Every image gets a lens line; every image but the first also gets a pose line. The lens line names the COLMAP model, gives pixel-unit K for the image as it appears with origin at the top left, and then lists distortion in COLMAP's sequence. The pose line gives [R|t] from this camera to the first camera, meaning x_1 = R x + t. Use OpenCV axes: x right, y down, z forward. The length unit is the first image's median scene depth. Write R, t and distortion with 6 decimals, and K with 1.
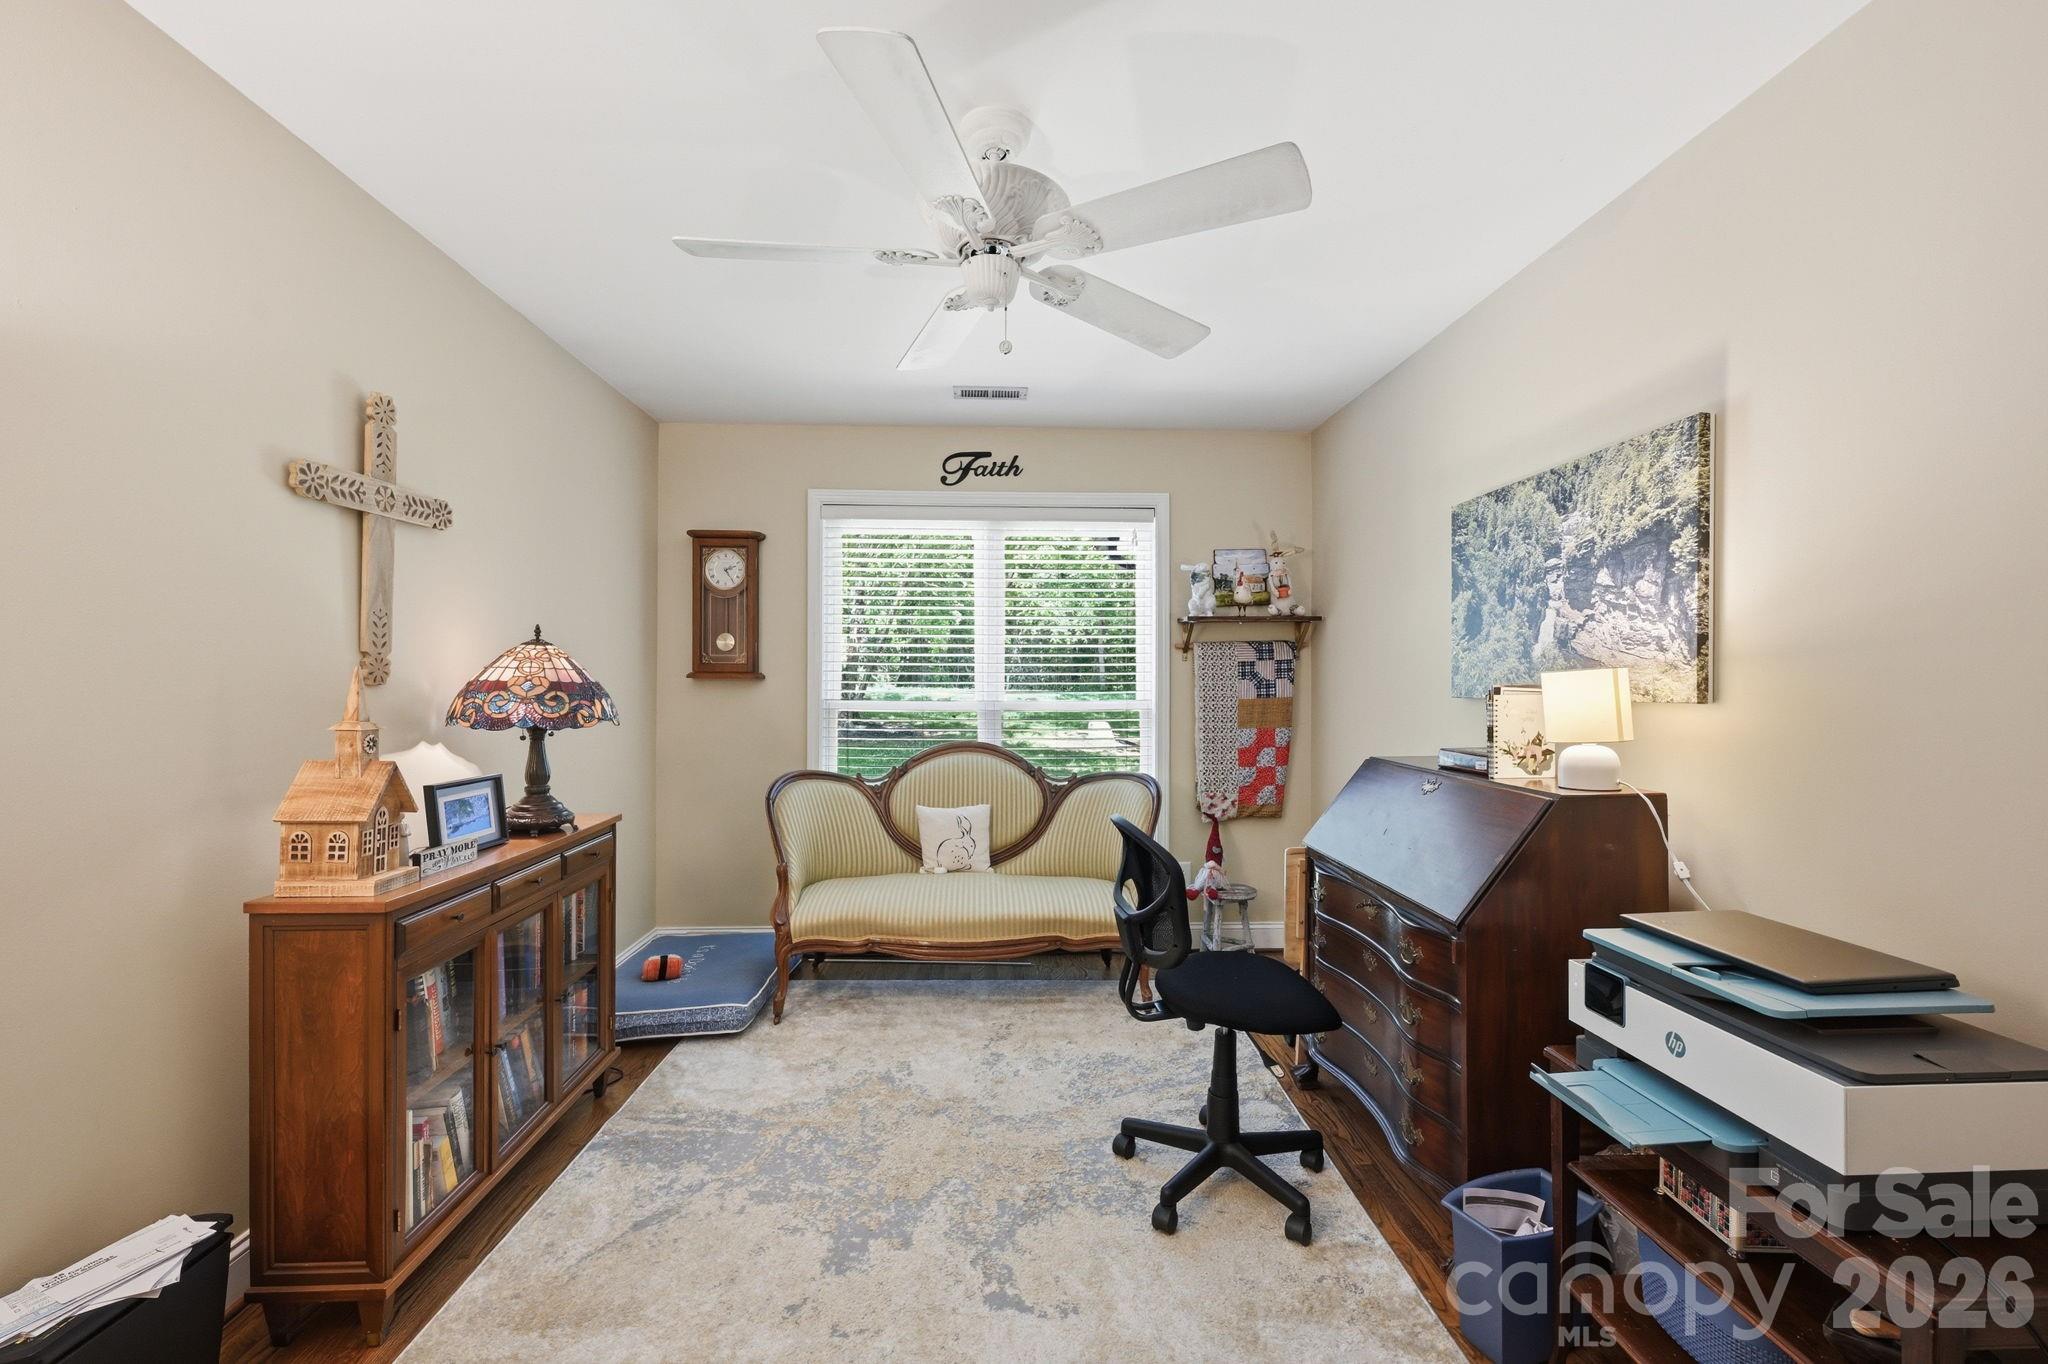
lens RADIAL K [[821.8, 0, 1015.4], [0, 821.8, 680.0], [0, 0, 1]] dist [-0.000402, 0.000180]
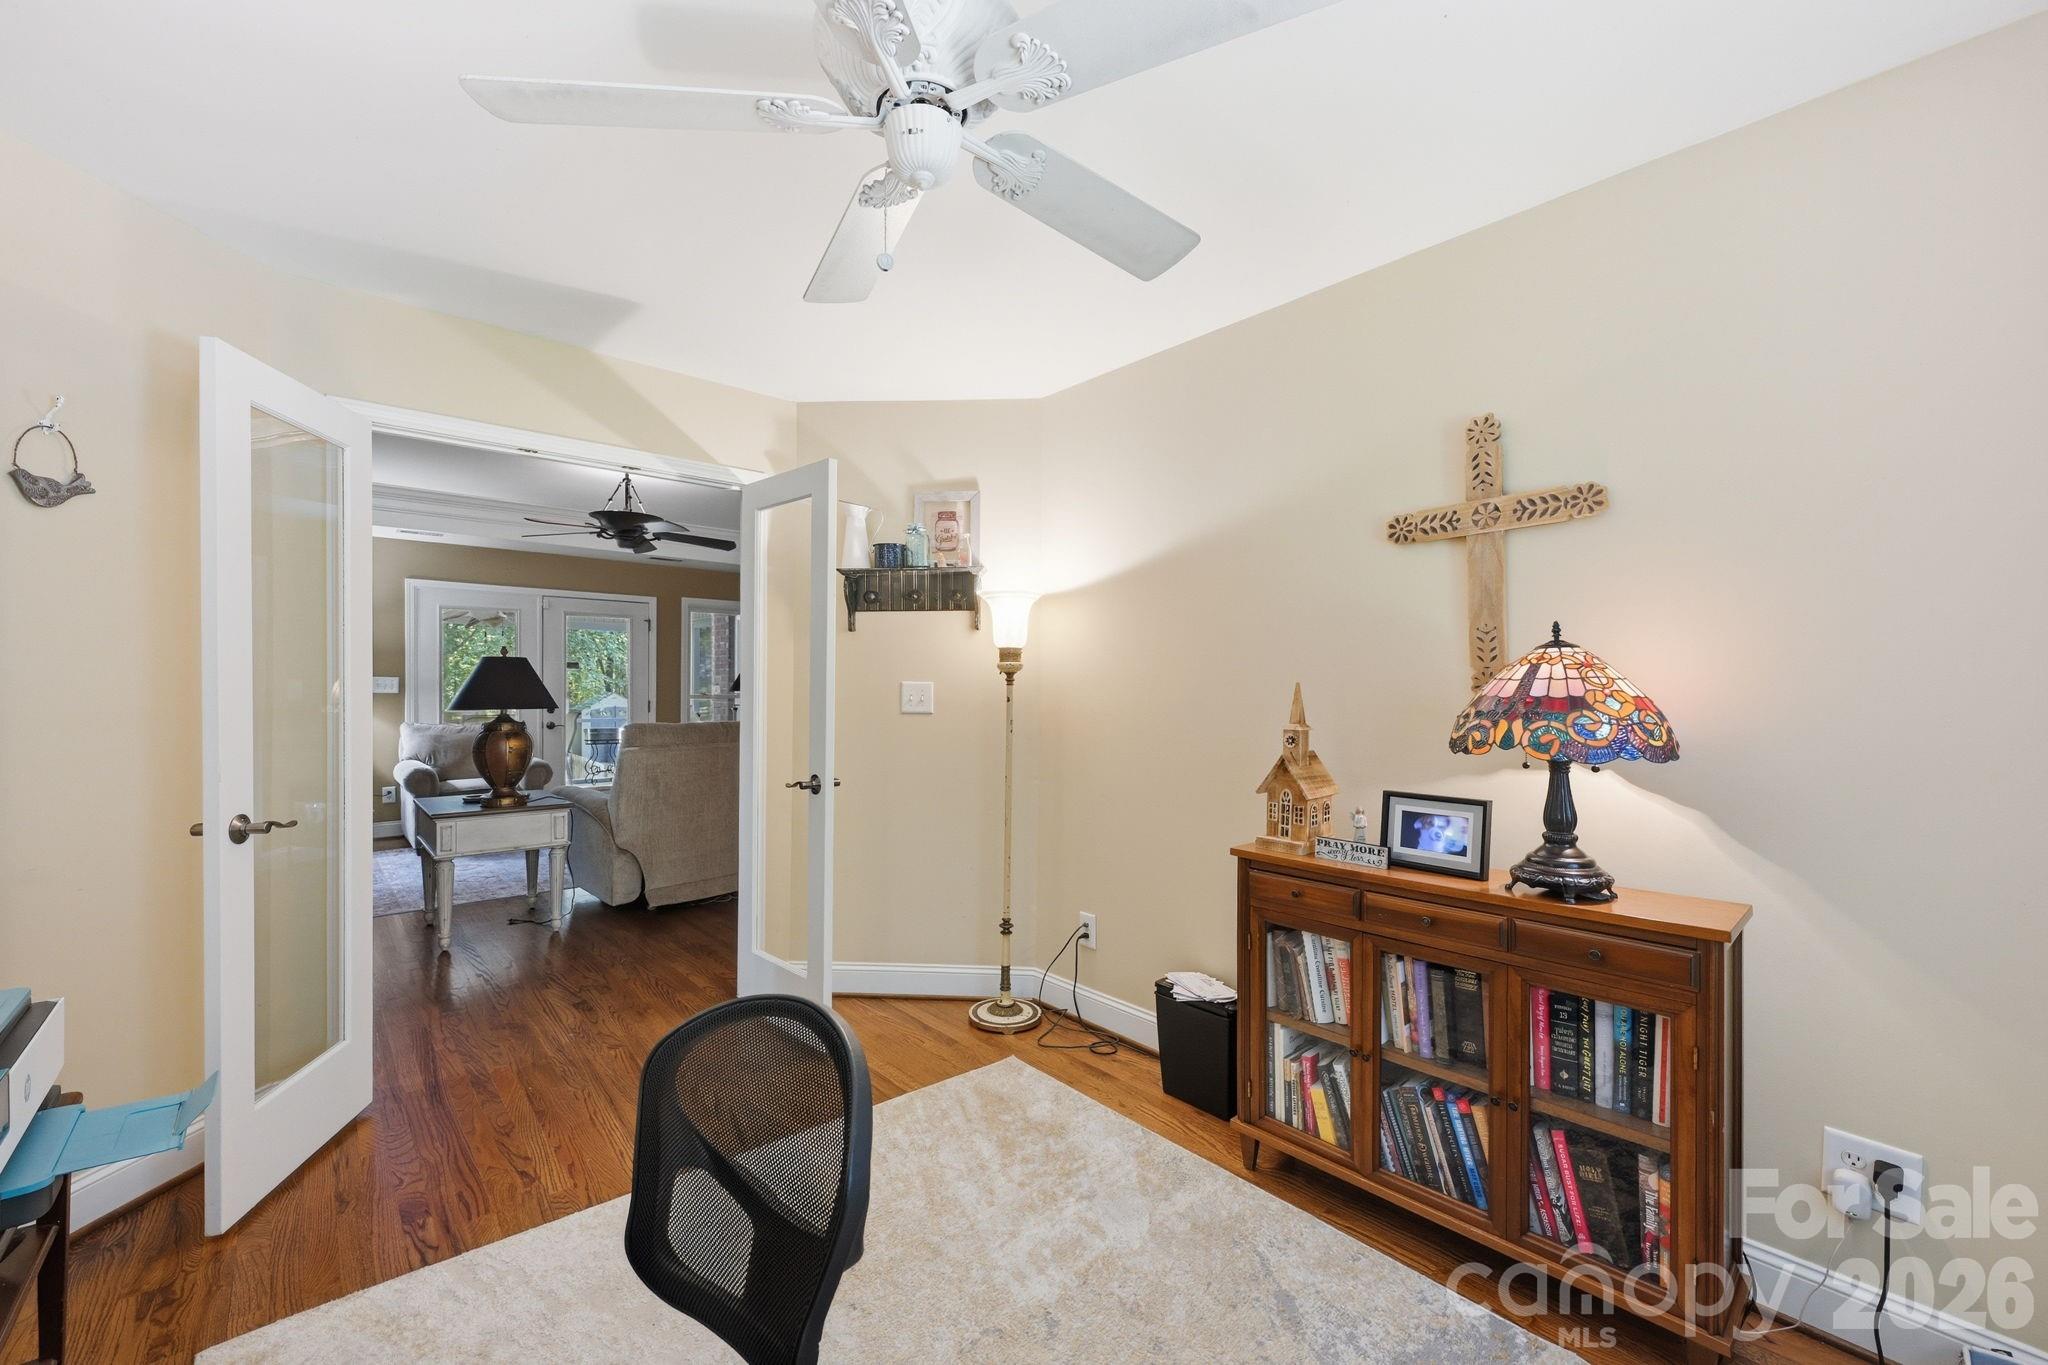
lens RADIAL K [[821.8, 0, 1026.7], [0, 821.8, 683.4], [0, 0, 1]] dist [-0.000402, 0.000180]
pose [[-0.765410, -0.009655, -0.643471, 0.320121], [-0.004307, 0.999942, -0.009881, 0.000450], [0.643529, -0.004791, -0.765407, 1.400074]]
